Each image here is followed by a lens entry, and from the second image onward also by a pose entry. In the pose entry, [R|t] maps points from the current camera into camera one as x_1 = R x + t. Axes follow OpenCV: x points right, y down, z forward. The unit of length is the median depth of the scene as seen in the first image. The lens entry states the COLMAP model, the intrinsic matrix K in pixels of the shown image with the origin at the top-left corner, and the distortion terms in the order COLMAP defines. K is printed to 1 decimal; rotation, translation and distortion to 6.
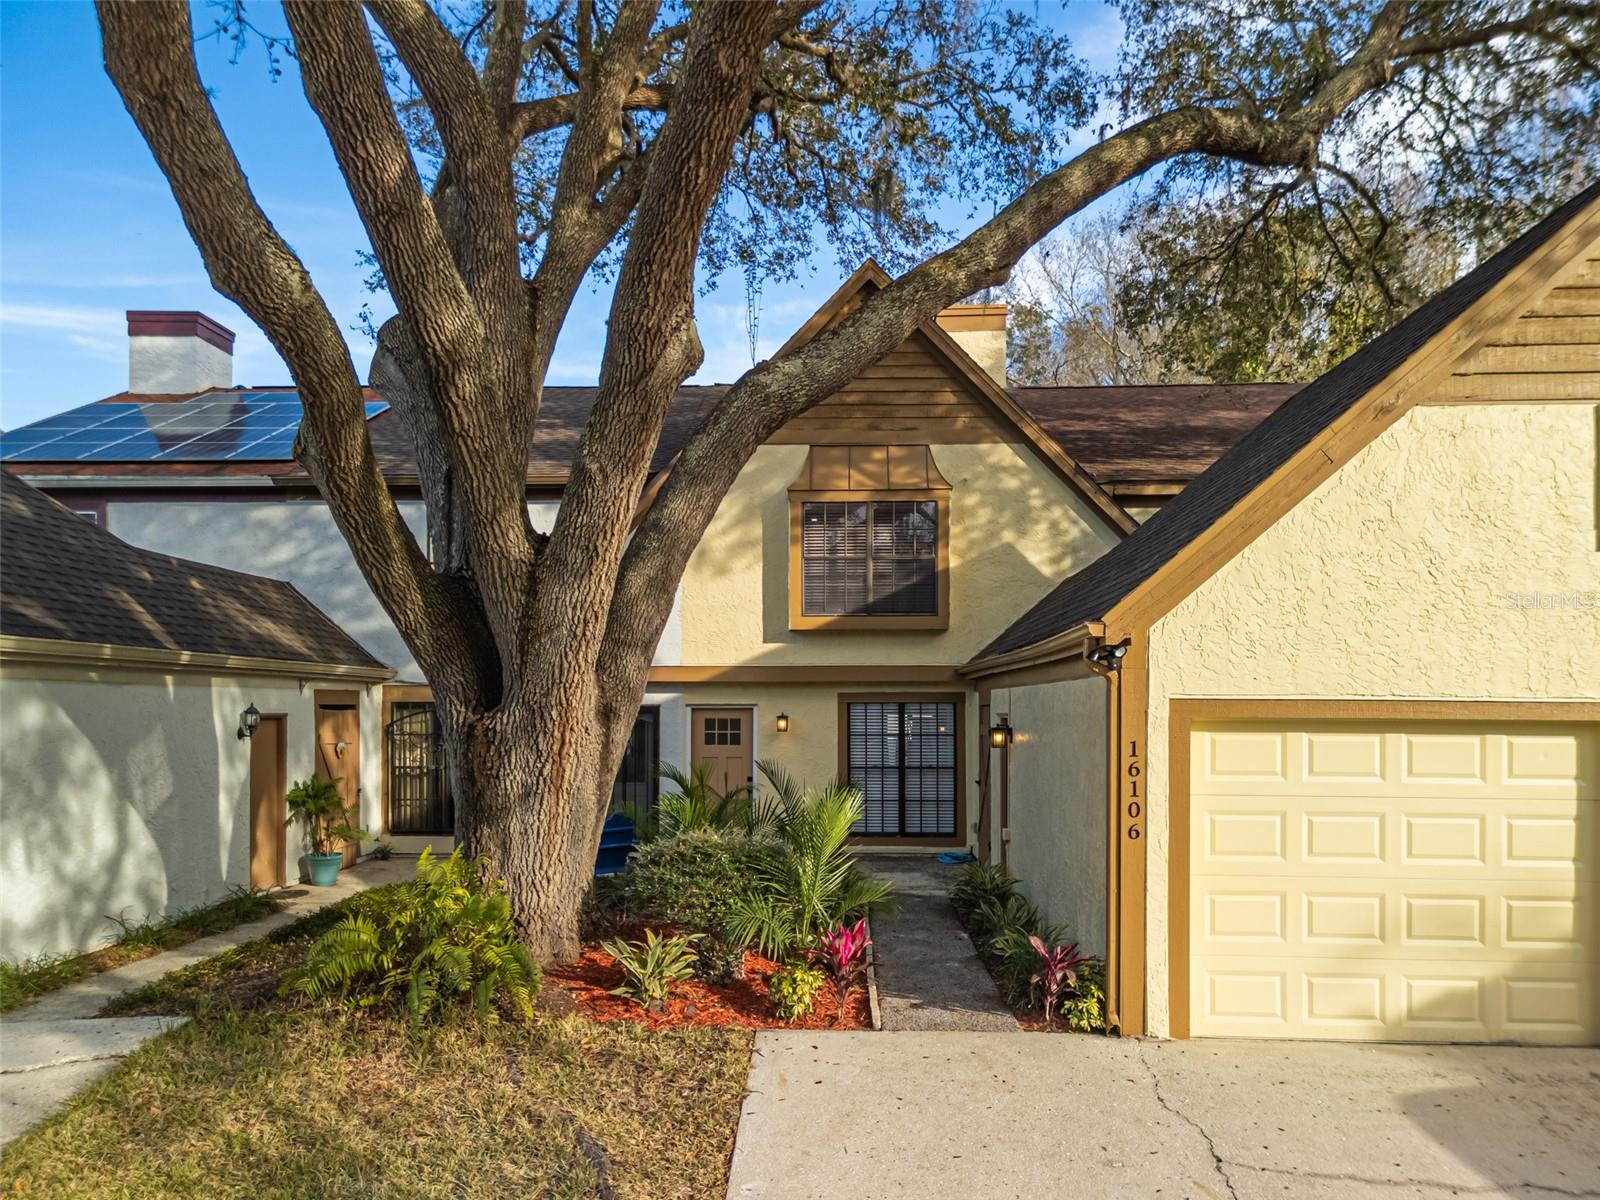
lens RADIAL K [[1210.3, 0, 800.0], [0, 1210.3, 600.0], [0, 0, 1]] dist [0.078839, -0.066255]
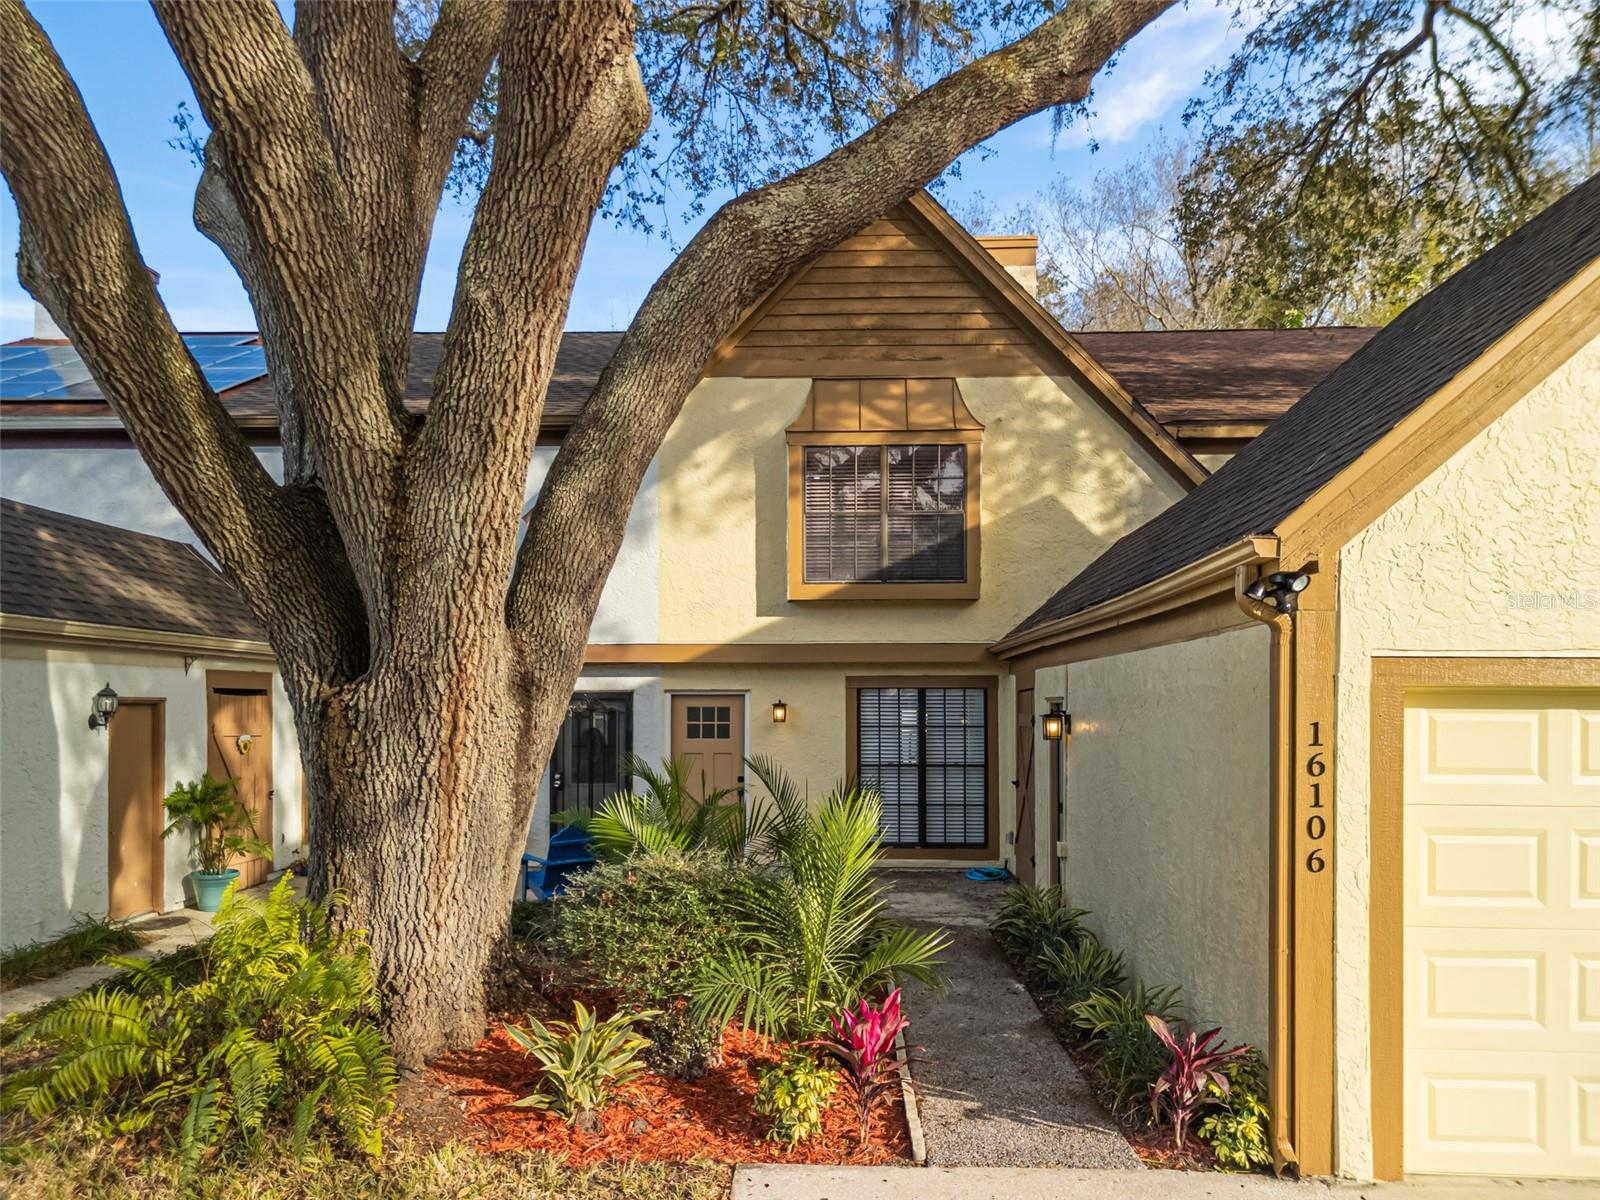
lens RADIAL K [[1210.3, 0, 800.0], [0, 1210.3, 600.0], [0, 0, 1]] dist [0.078839, -0.066255]
pose [[1.000000, 0.000096, 0.000409, -0.001458], [-0.000097, 1.000000, 0.000477, 0.044567], [-0.000409, -0.000477, 1.000000, 0.306357]]
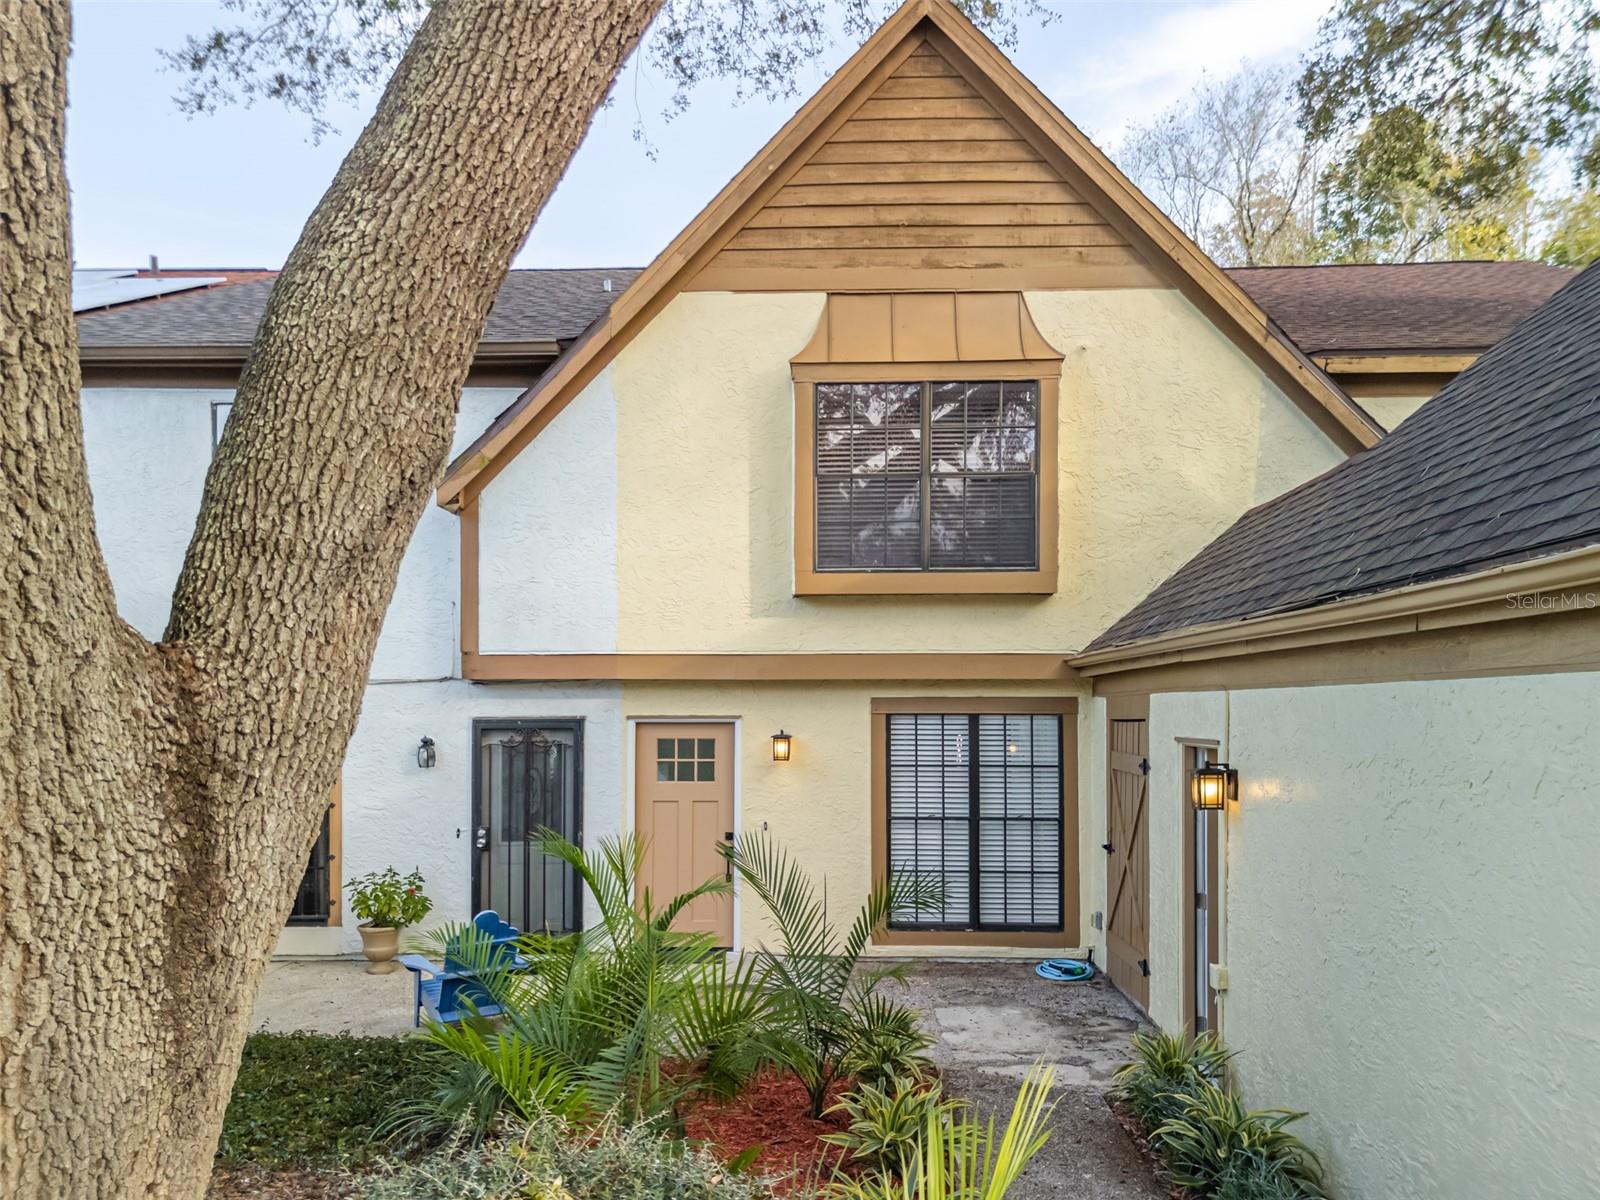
lens RADIAL K [[1210.3, 0, 800.0], [0, 1210.3, 600.0], [0, 0, 1]] dist [0.078839, -0.066255]
pose [[0.999999, 0.001058, -0.001039, -0.008824], [-0.001059, 0.999998, -0.001440, 0.052006], [0.001038, 0.001441, 0.999998, 0.716081]]
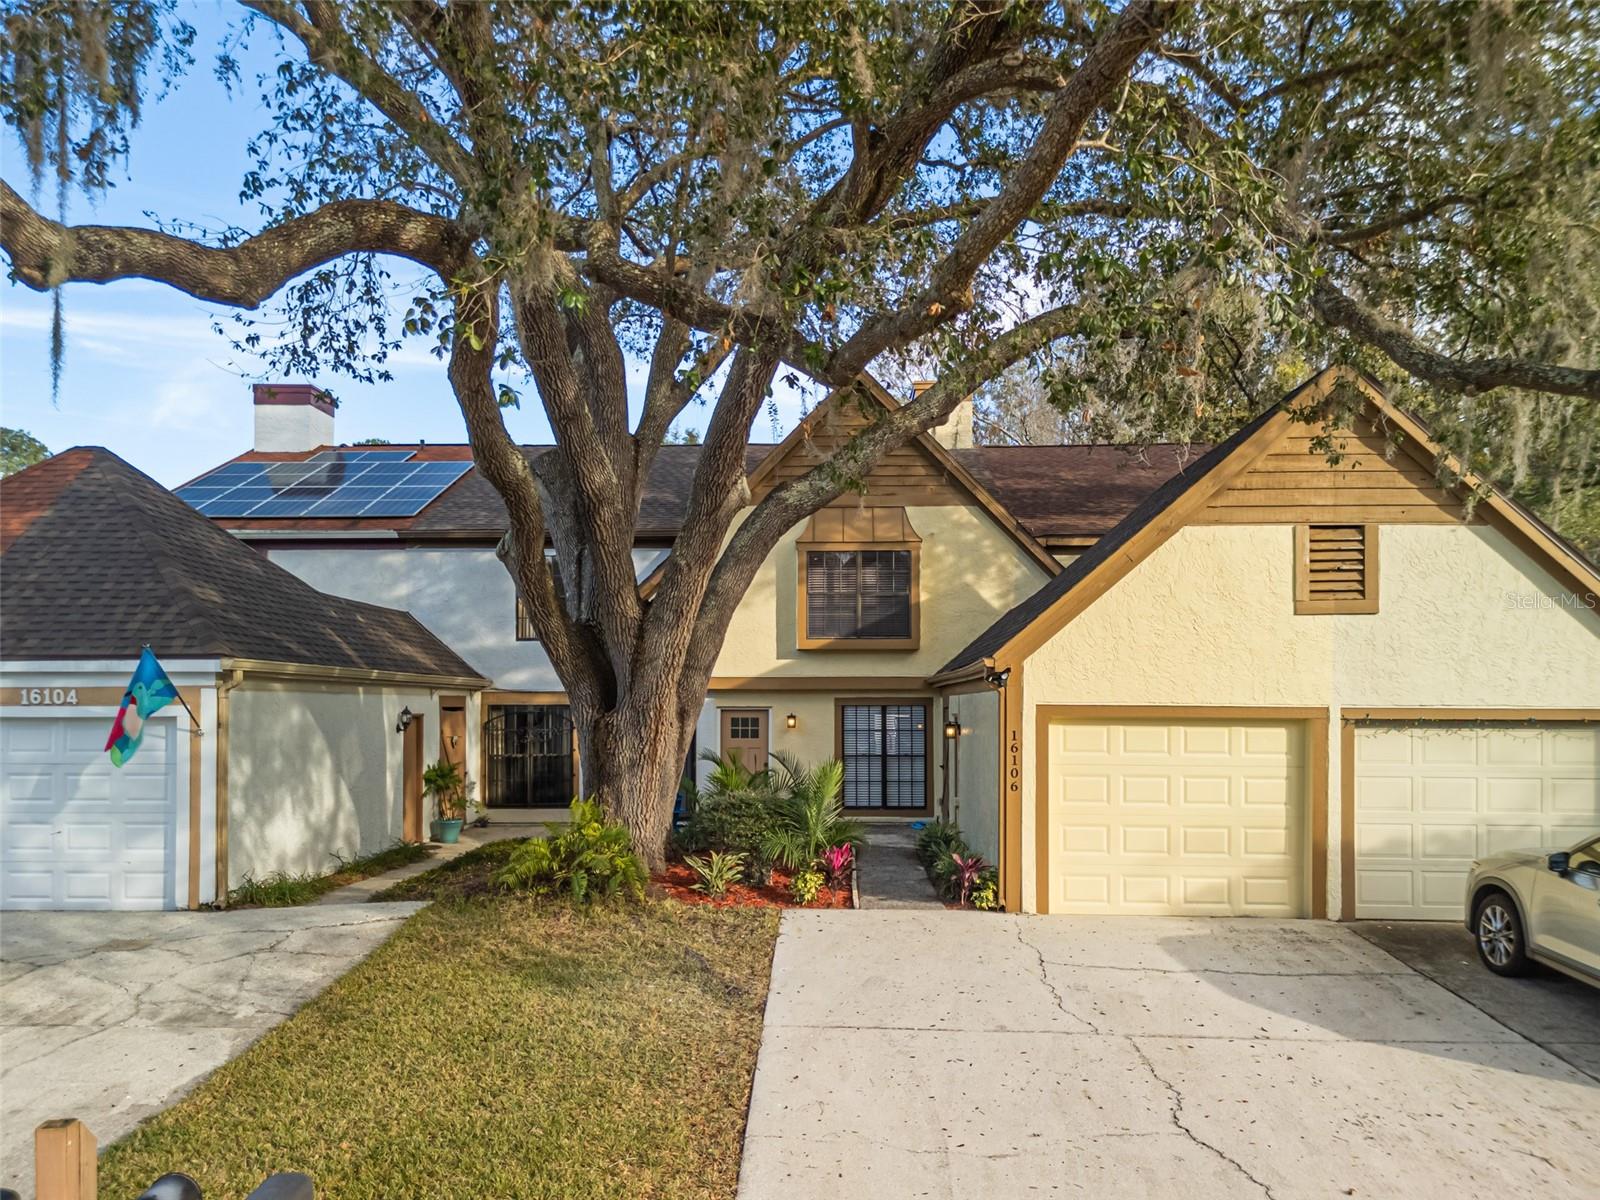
lens RADIAL K [[1208.1, 0, 800.0], [0, 1208.1, 600.0], [0, 0, 1]] dist [0.136319, -0.209660]
pose [[1.000000, 0.000029, 0.000096, -0.010622], [-0.000029, 1.000000, -0.000401, -0.051119], [-0.000096, 0.000401, 1.000000, -0.548213]]
